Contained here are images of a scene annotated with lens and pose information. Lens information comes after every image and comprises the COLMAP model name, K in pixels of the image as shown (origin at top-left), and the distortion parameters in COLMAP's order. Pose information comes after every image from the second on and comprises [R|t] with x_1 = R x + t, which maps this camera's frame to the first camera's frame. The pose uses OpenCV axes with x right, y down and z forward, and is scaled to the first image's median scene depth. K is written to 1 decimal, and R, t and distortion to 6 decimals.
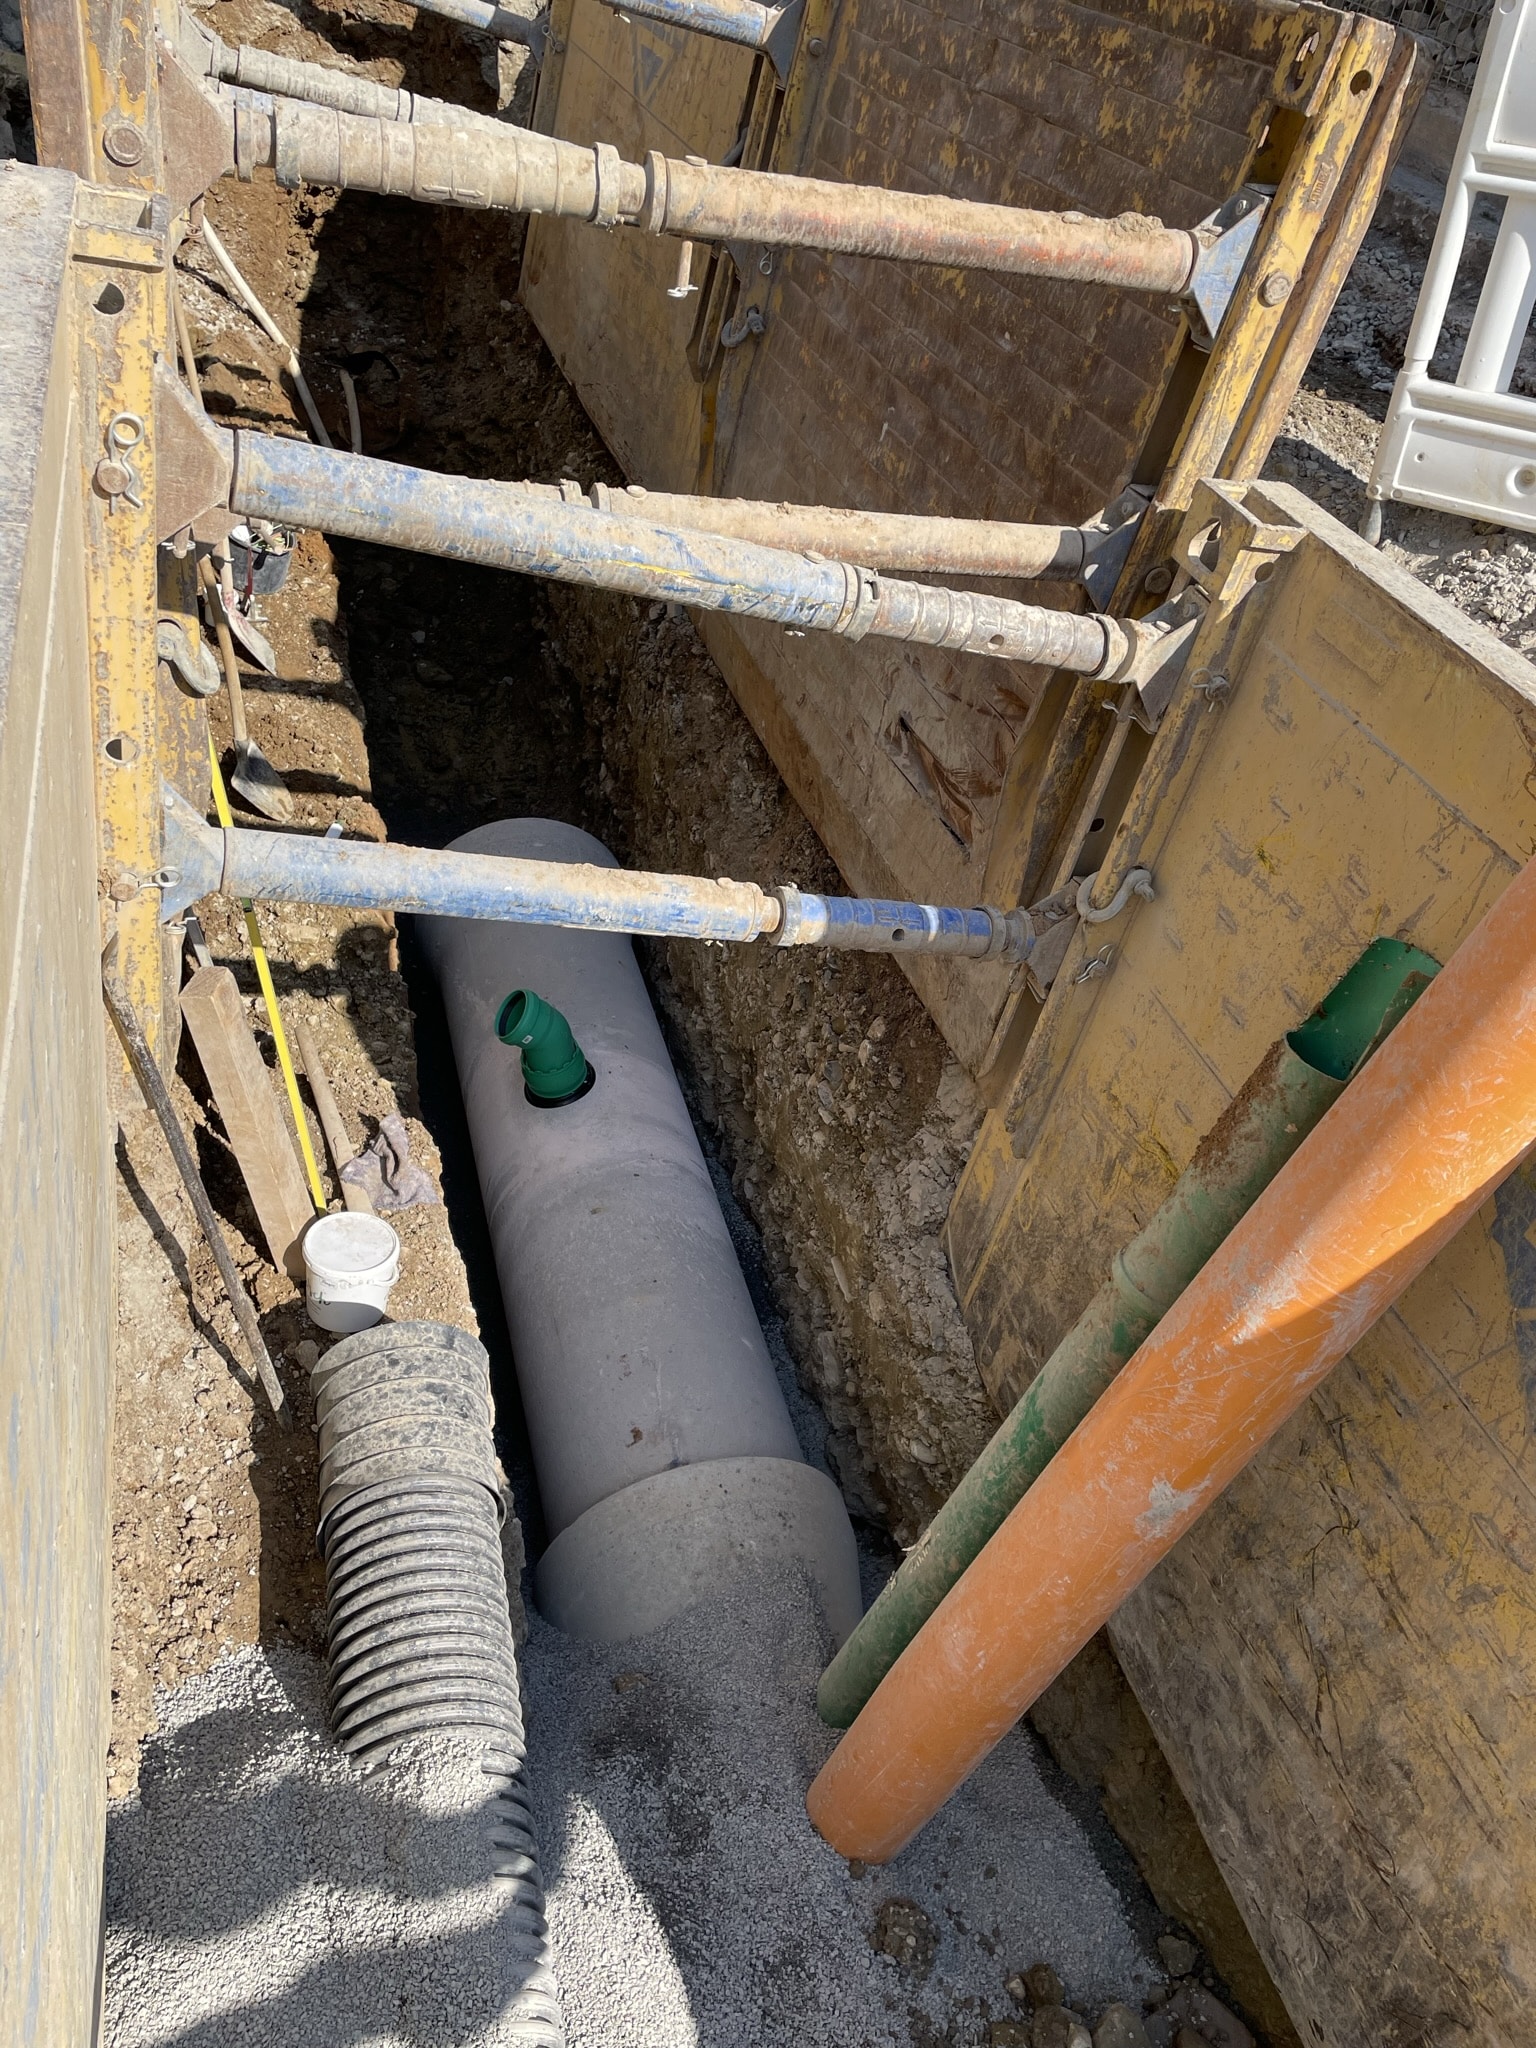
lens RADIAL K [[1539.5, 0, 773.9], [0, 1539.5, 1011.7], [0, 0, 1]] dist [0.092617, -0.113711]
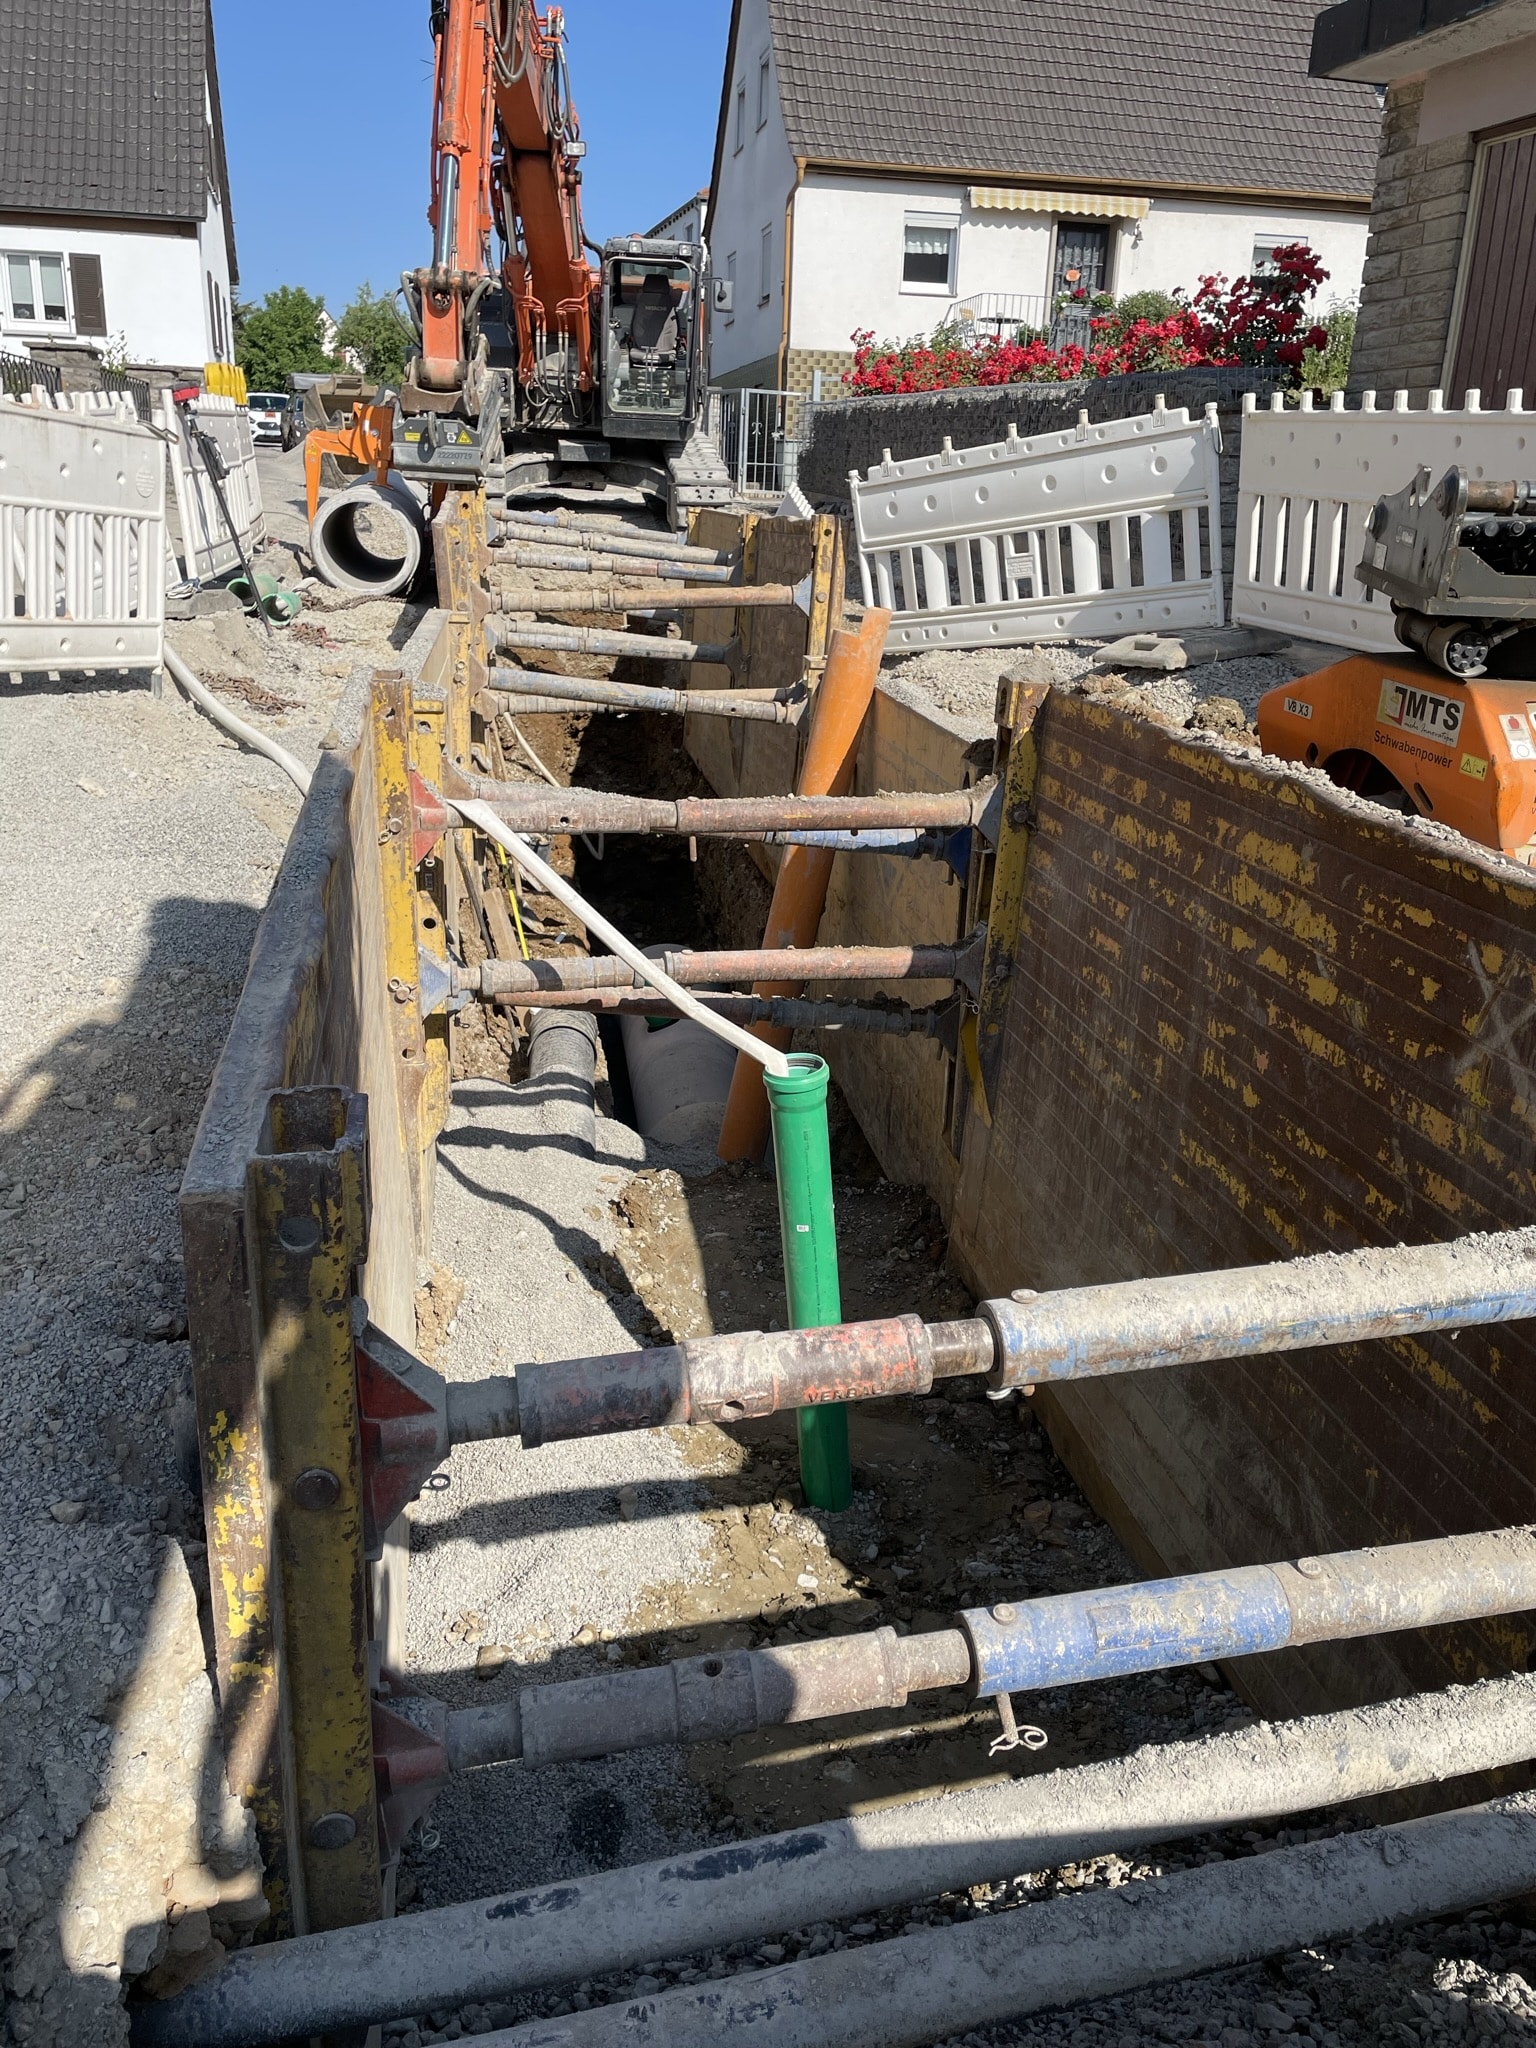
lens RADIAL K [[1539.5, 0, 773.9], [0, 1539.5, 1011.7], [0, 0, 1]] dist [0.092617, -0.113711]
pose [[0.972498, -0.132764, -0.191366, 0.666269], [0.060426, 0.937315, -0.343203, 1.252212], [0.224935, 0.322201, 0.919560, -1.443925]]
